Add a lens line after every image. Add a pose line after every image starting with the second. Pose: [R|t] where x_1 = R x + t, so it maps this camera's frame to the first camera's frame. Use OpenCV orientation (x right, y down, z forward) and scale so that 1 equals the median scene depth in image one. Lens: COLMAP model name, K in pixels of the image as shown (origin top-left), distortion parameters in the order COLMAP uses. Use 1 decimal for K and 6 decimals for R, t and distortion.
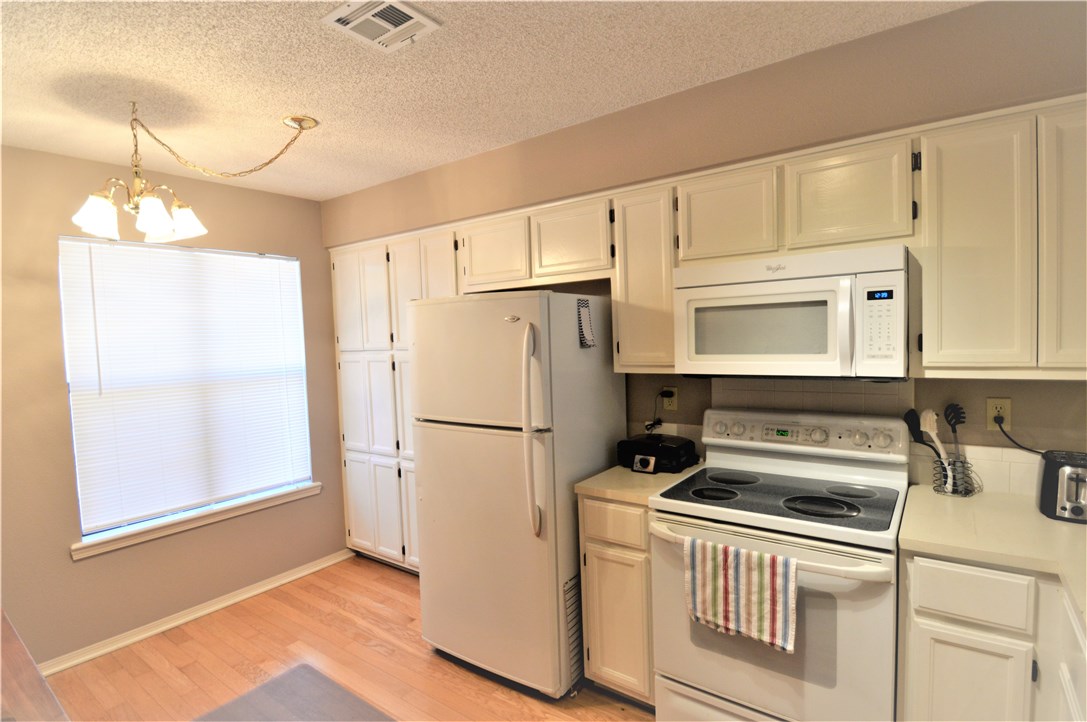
lens RADIAL K [[540.2, 0, 542.4], [0, 540.2, 362.6], [0, 0, 1]] dist [-0.003983, -0.009449]
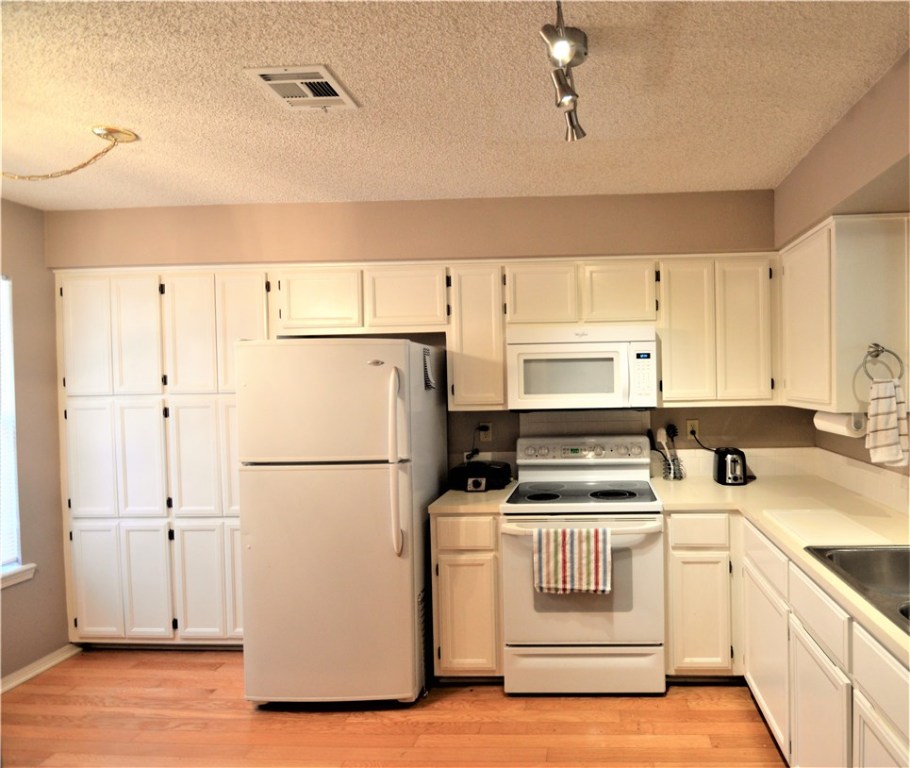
lens RADIAL K [[539.3, 0, 555.0], [0, 539.3, 387.4], [0, 0, 1]] dist [0.014984, -0.017882]
pose [[0.824946, 0.009903, 0.565125, -0.373575], [0.019346, 0.998766, -0.045742, 0.027520], [-0.564880, 0.048668, 0.823737, -0.128015]]
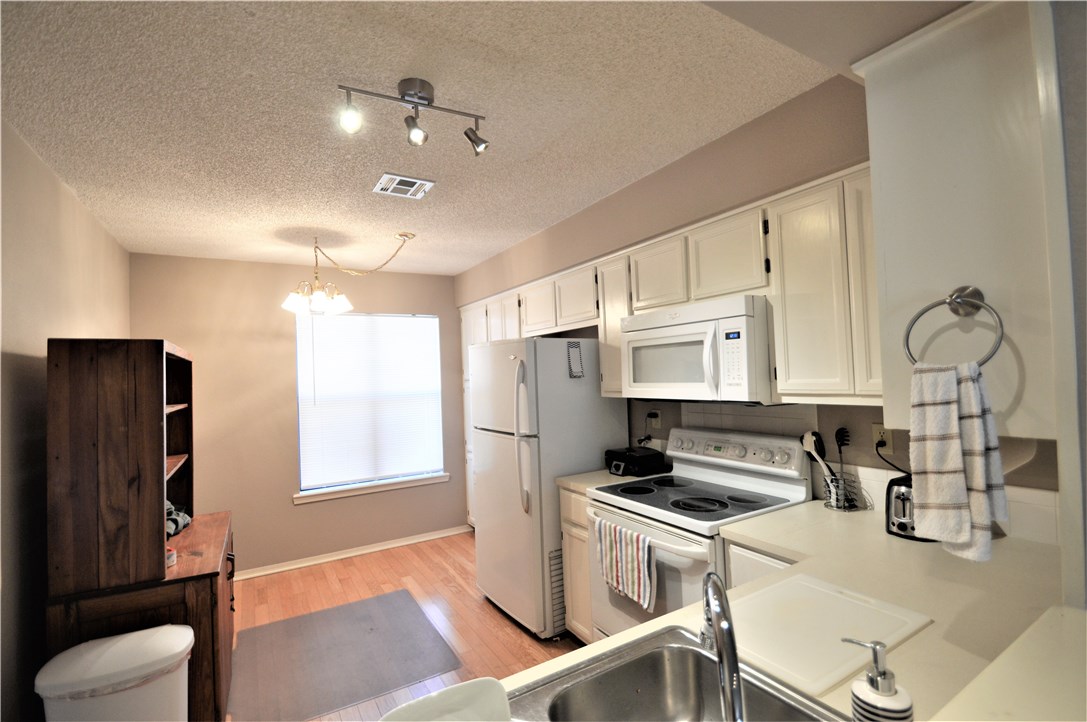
lens RADIAL K [[490.9, 0, 546.6], [0, 490.9, 361.1], [0, 0, 1]] dist [-0.002755, -0.000623]
pose [[0.925376, -0.008872, -0.378946, 0.501457], [-0.015589, 0.997990, -0.061431, 0.008246], [0.378730, 0.062754, 0.923377, -0.166649]]
